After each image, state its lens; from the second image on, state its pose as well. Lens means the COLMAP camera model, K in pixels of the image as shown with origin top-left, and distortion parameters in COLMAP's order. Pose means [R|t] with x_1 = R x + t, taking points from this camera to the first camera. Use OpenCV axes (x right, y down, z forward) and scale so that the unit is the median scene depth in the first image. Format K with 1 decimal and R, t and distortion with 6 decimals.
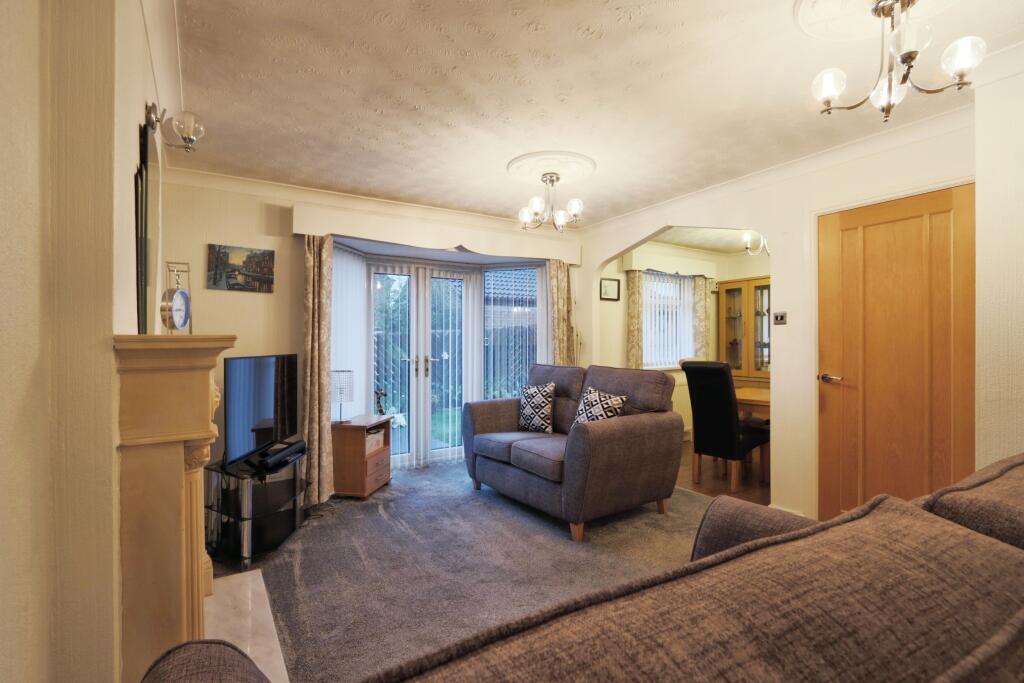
lens RADIAL K [[475.4, 0, 513.4], [0, 475.4, 342.9], [0, 0, 1]] dist [-0.002523, -0.000097]
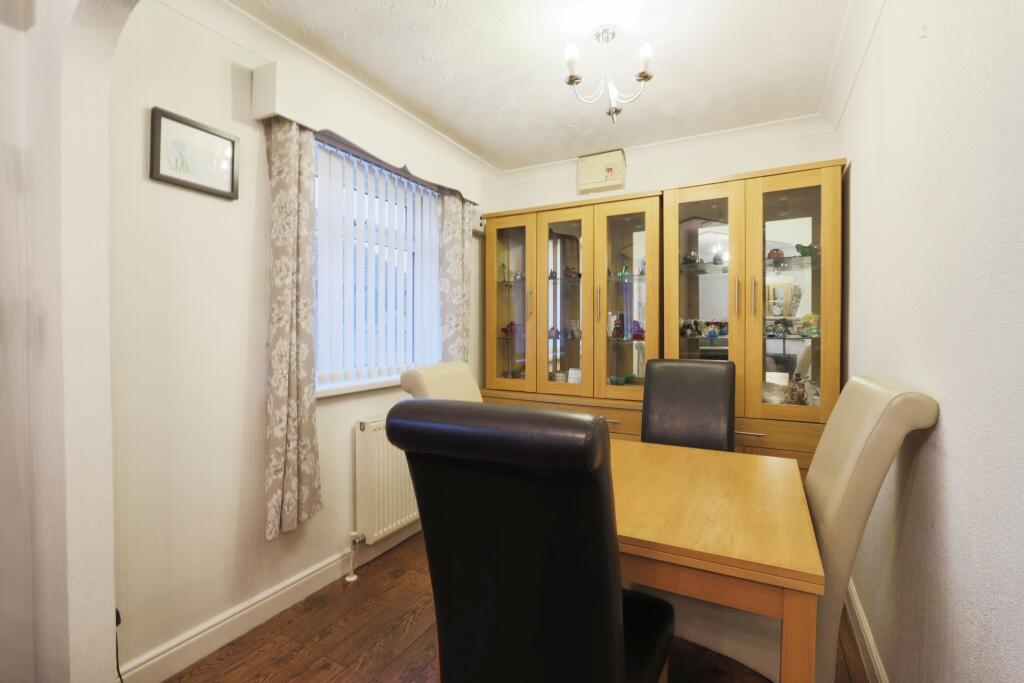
lens RADIAL K [[475.4, 0, 512.4], [0, 475.4, 338.8], [0, 0, 1]] dist [-0.002523, -0.000097]
pose [[0.872266, 0.003554, 0.489020, 0.204102], [-0.008379, 0.999935, 0.007678, 0.007114], [-0.488961, -0.010795, 0.872239, 0.534042]]
